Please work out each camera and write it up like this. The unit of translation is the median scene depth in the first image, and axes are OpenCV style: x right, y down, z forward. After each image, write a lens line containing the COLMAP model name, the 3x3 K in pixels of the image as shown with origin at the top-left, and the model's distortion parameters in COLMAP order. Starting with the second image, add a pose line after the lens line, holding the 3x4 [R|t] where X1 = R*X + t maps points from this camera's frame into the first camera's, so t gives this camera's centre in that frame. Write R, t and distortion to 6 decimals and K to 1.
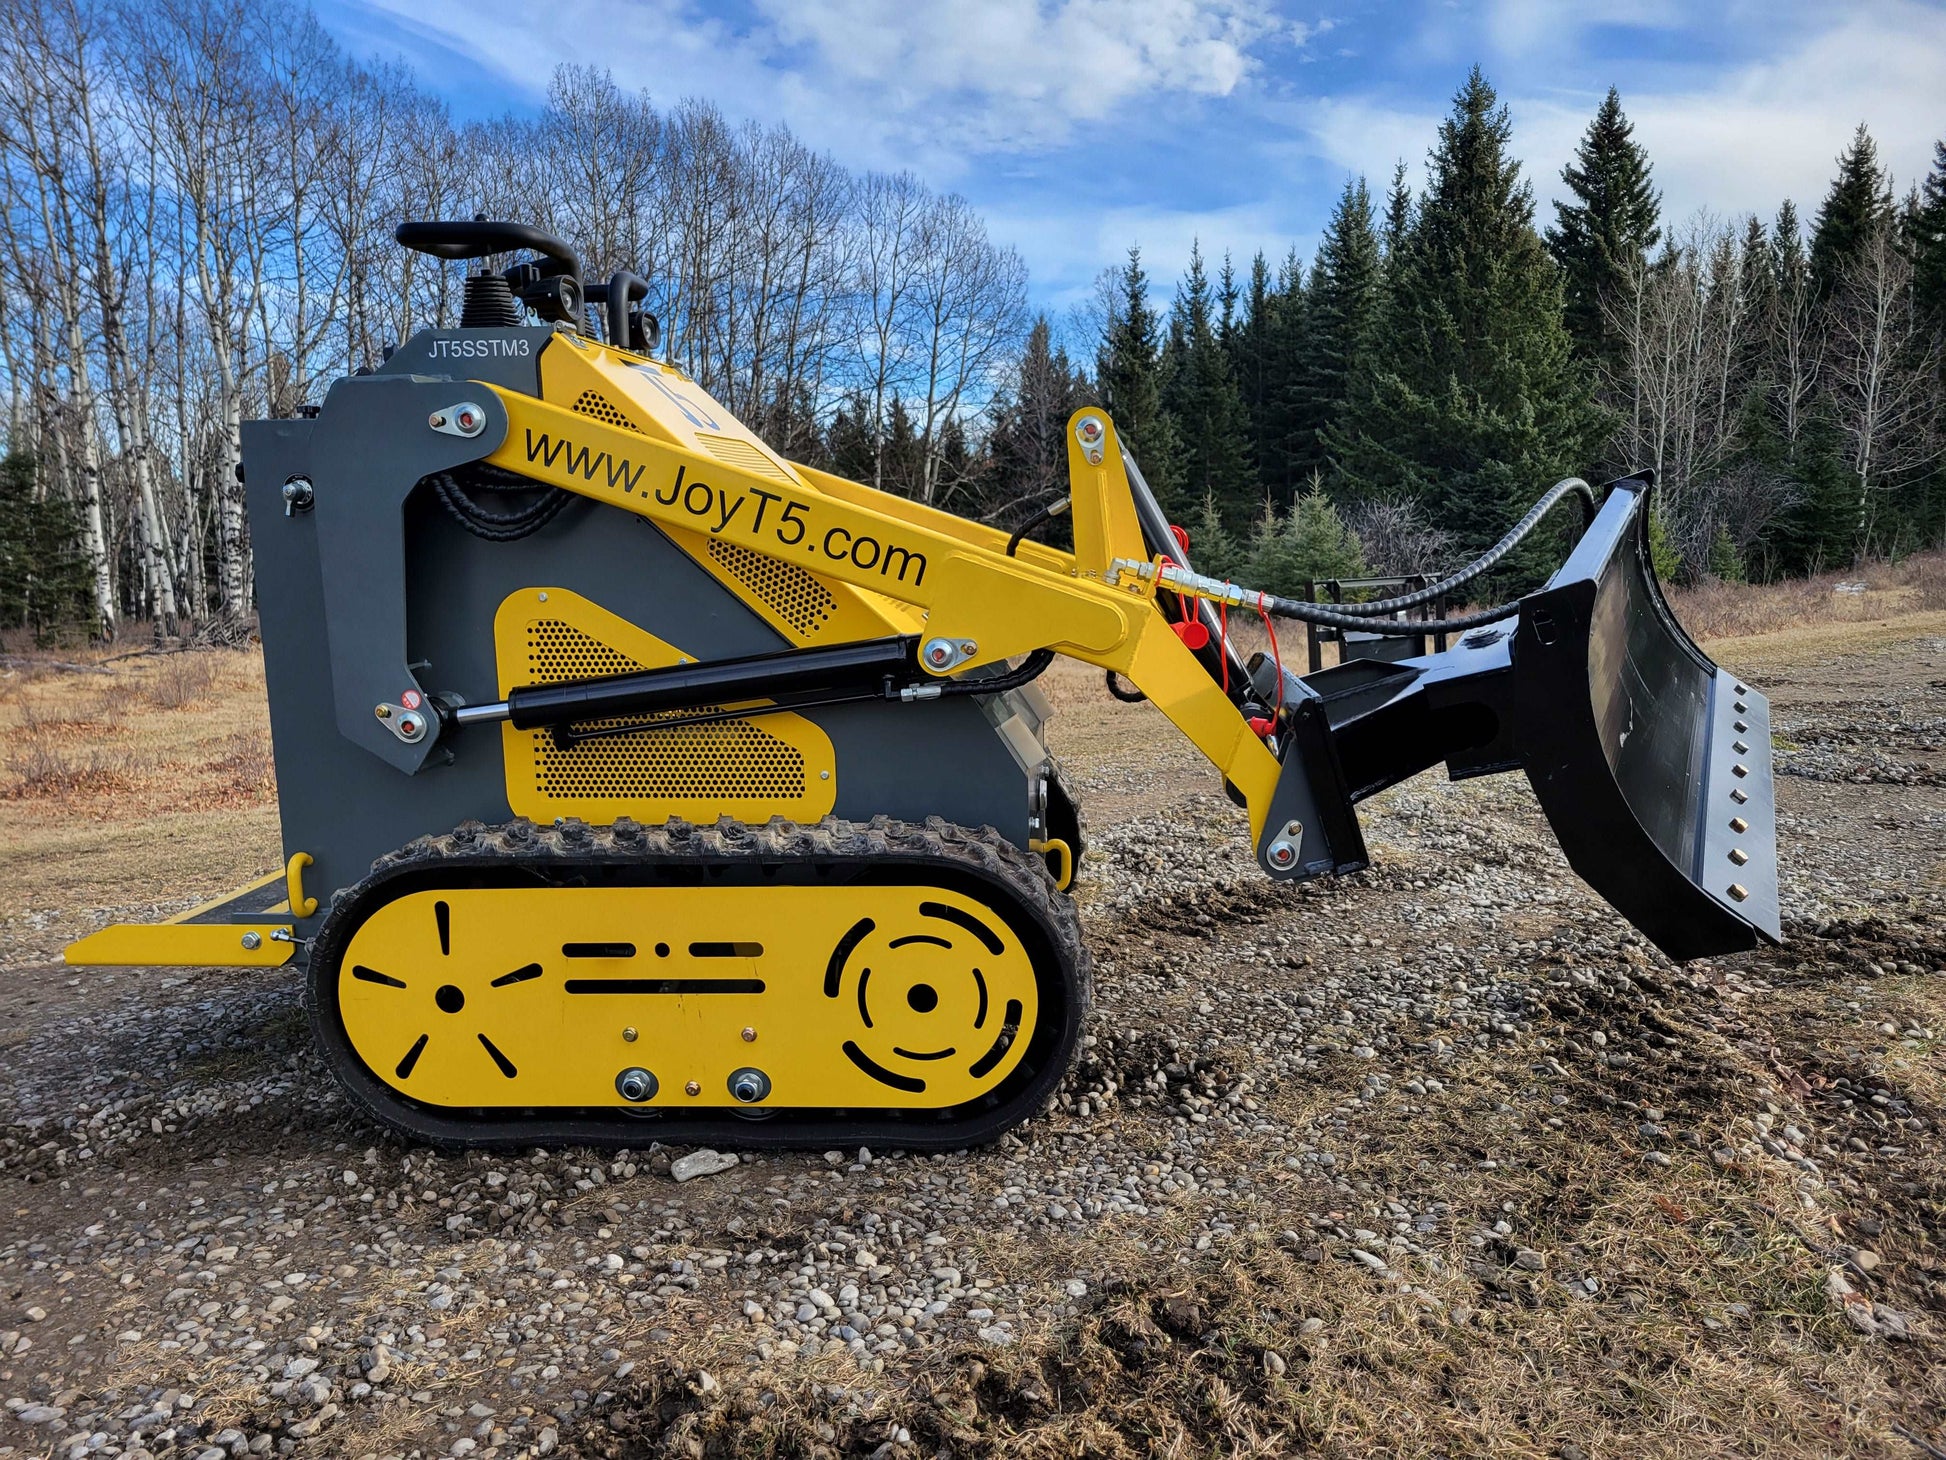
lens RADIAL K [[1462.0, 0, 973.3], [0, 1462.0, 726.4], [0, 0, 1]] dist [0.061412, -0.041028]
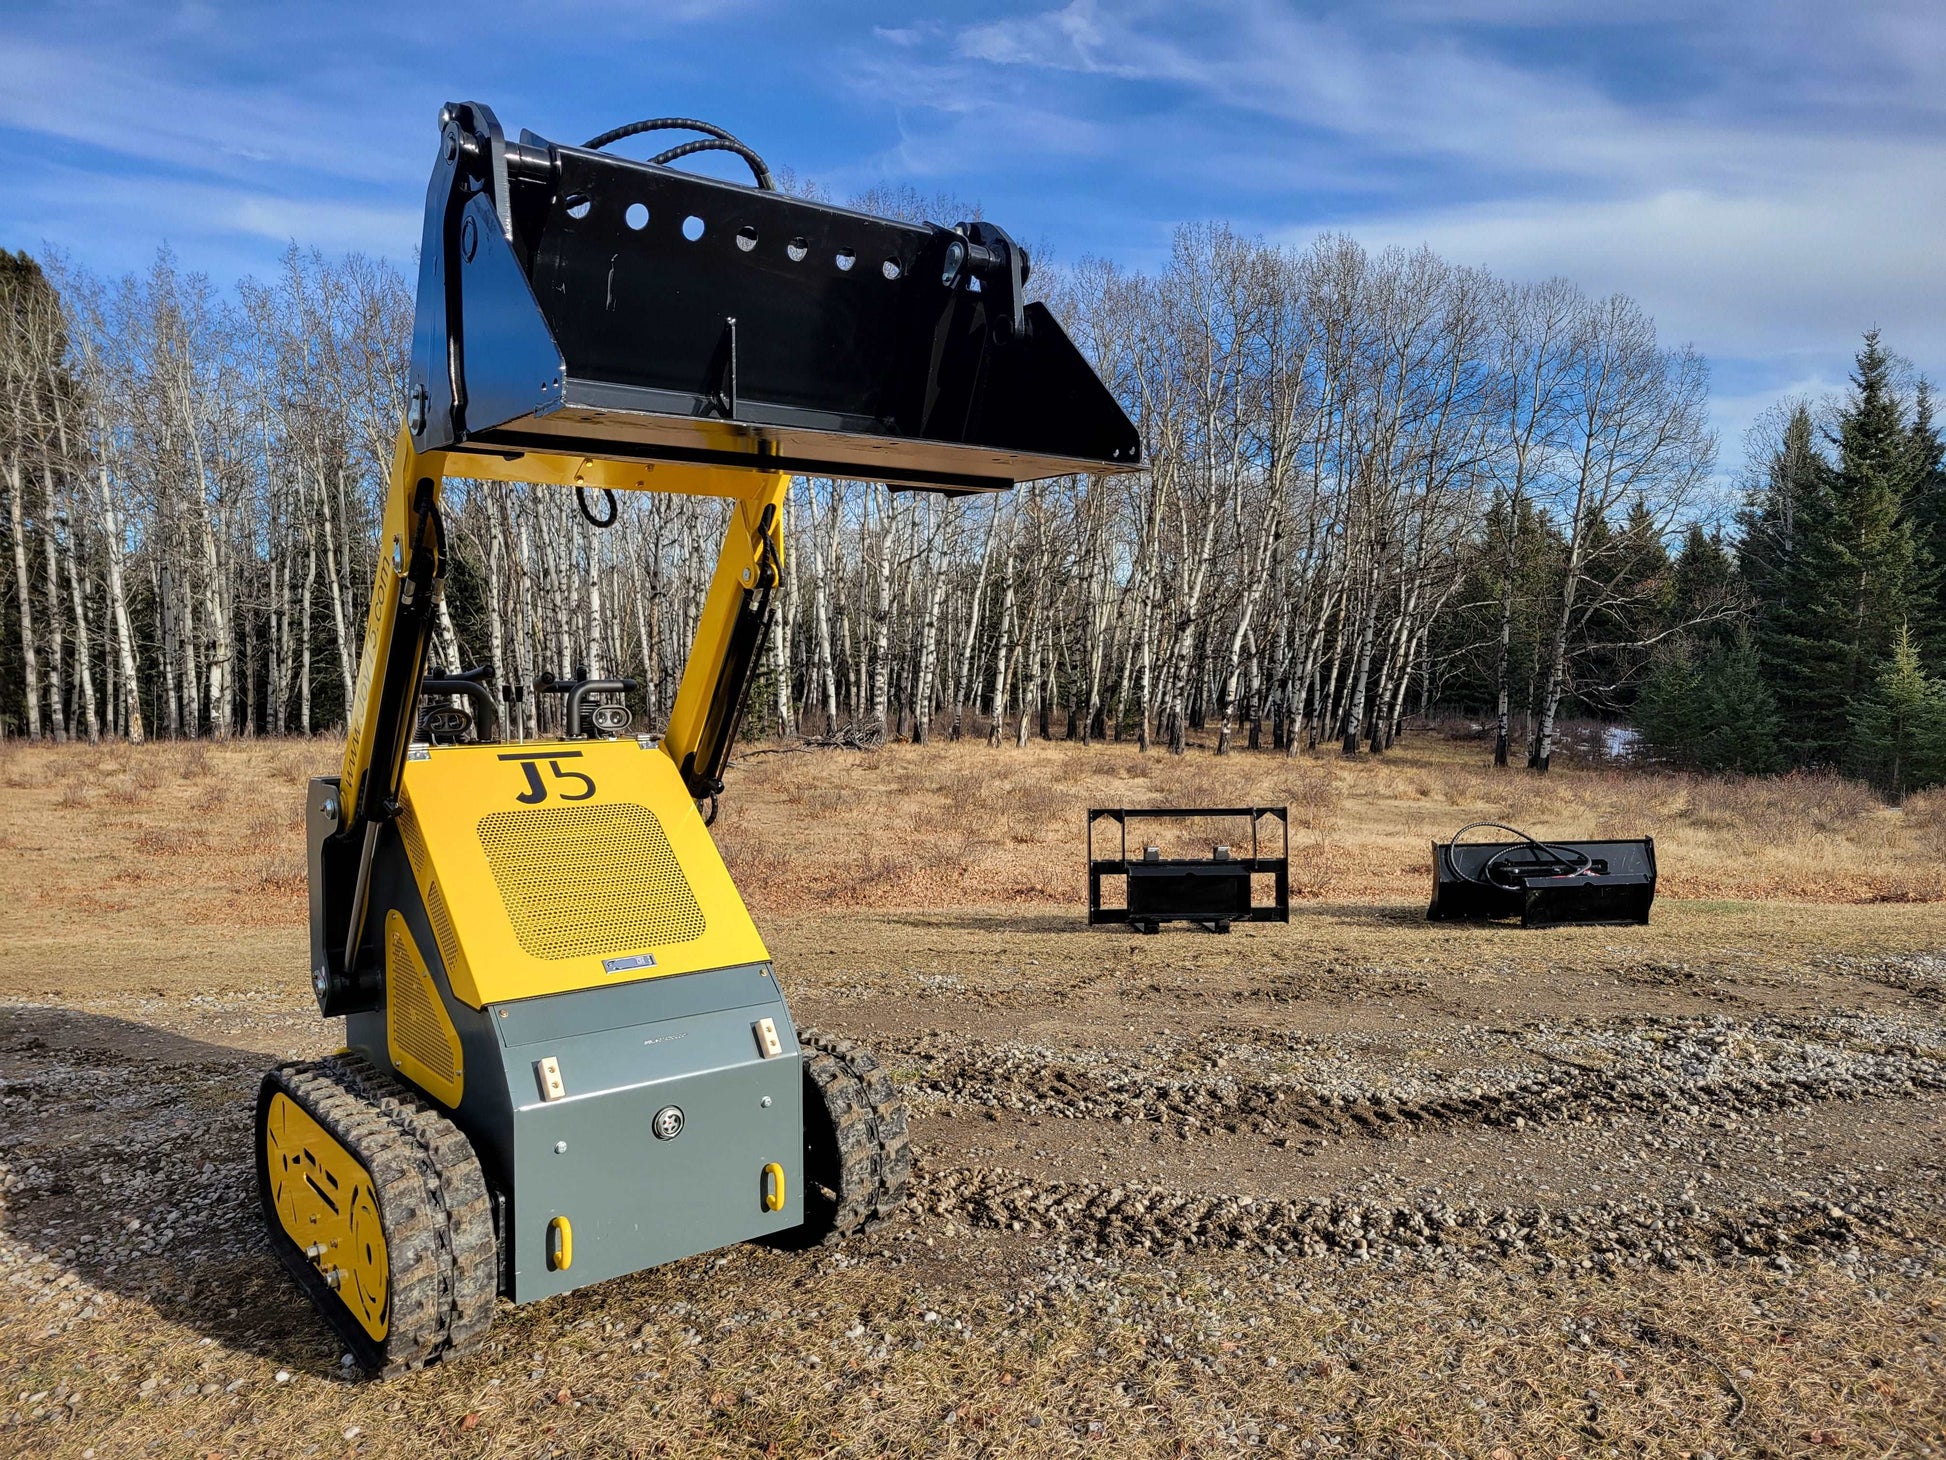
lens RADIAL K [[1456.1, 0, 976.5], [0, 1456.1, 729.2], [0, 0, 1]] dist [0.062947, -0.044042]
pose [[0.870209, 0.051605, -0.489973, 2.176255], [-0.083861, 0.995502, -0.044091, -0.355765], [0.485493, 0.079458, 0.870622, 0.487614]]
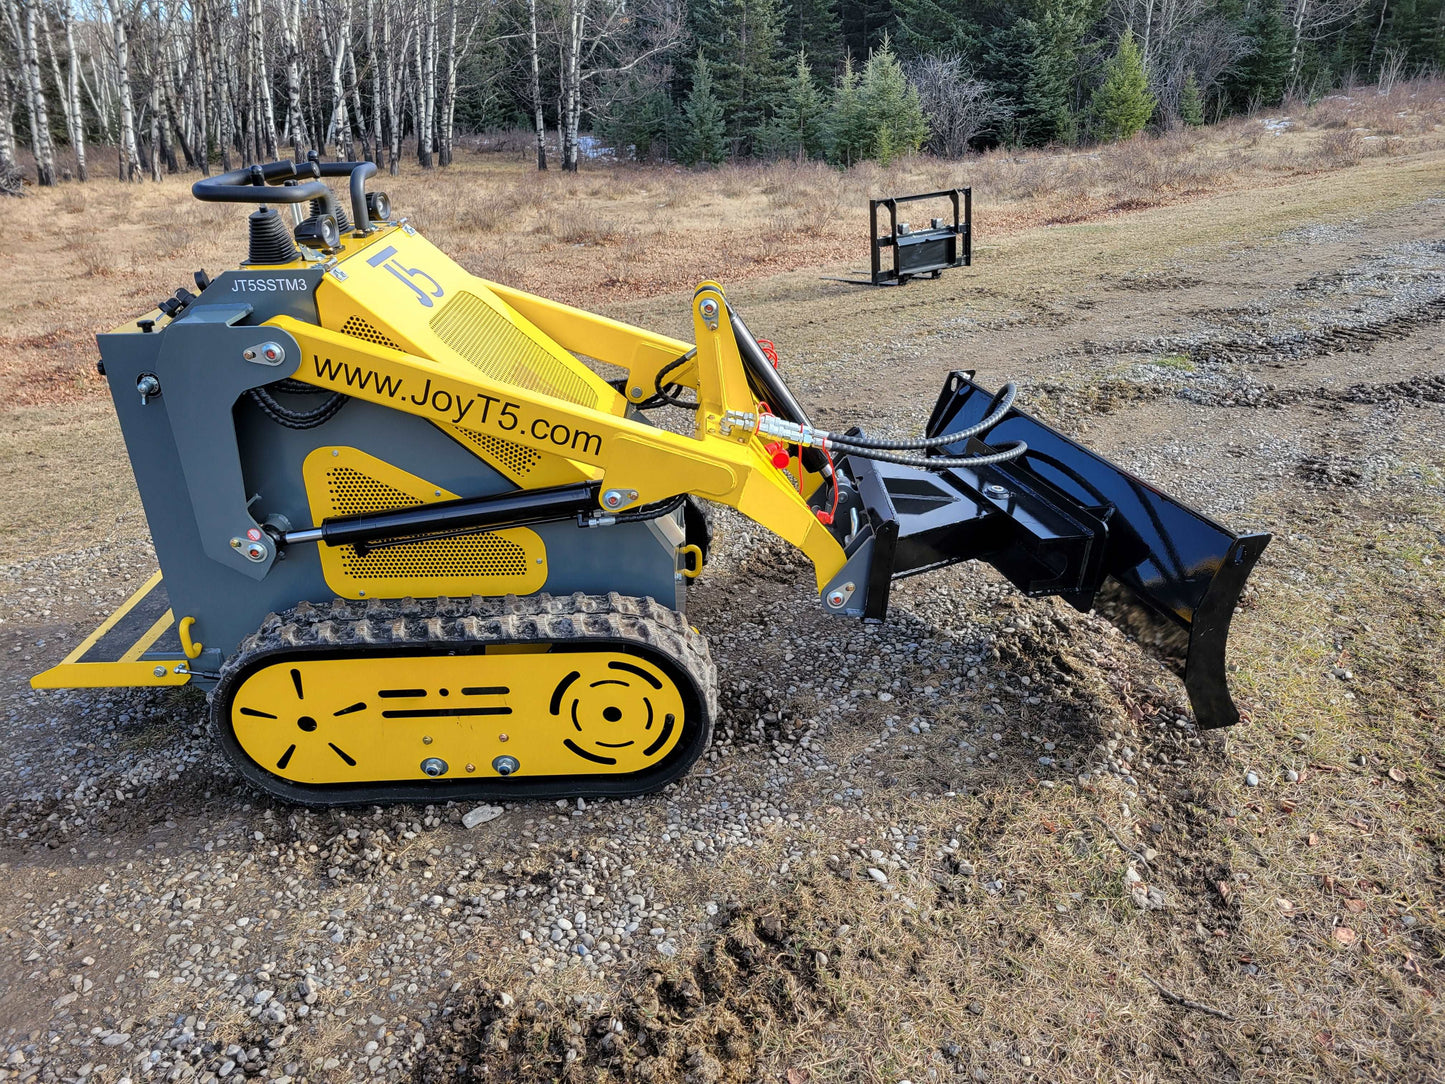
lens RADIAL K [[1084.7, 0, 721.4], [0, 1084.7, 537.3], [0, 0, 1]] dist [0.063547, -0.041864]
pose [[0.995913, -0.041172, 0.080383, -0.003179], [0.017744, 0.961895, 0.272843, -0.276700], [-0.088554, -0.270301, 0.958695, -0.085198]]
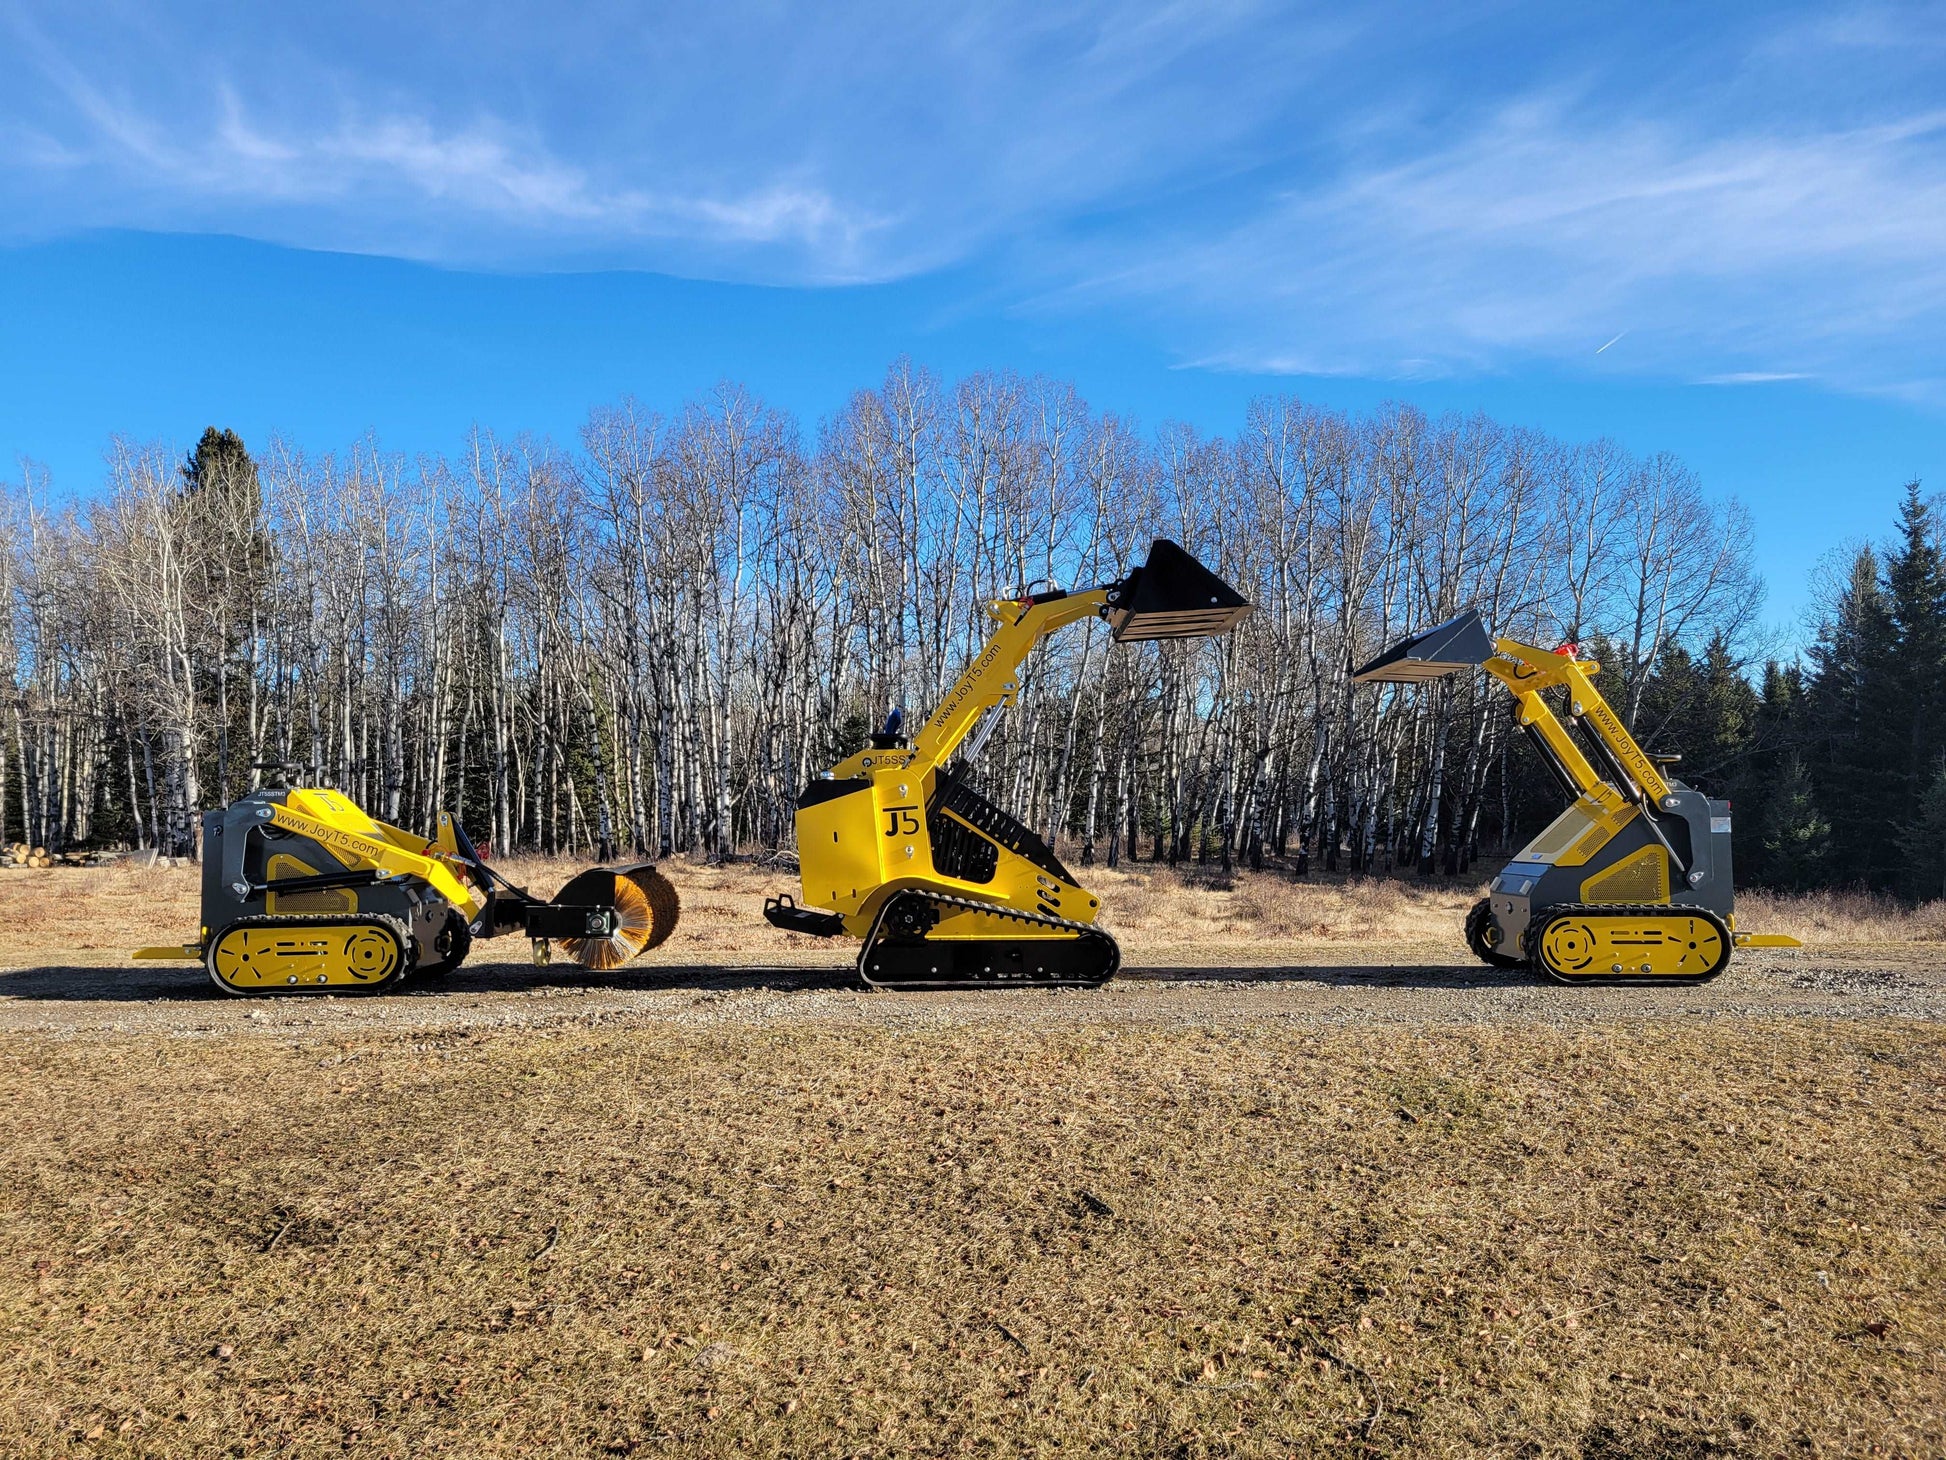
lens RADIAL K [[1460.8, 0, 971.5], [0, 1460.8, 723.7], [0, 0, 1]] dist [0.063547, -0.041864]
pose [[0.840345, 0.004269, -0.542035, 2.864319], [-0.090794, 0.986950, -0.132990, -0.081712], [0.534394, 0.160971, 0.829766, -1.095570]]
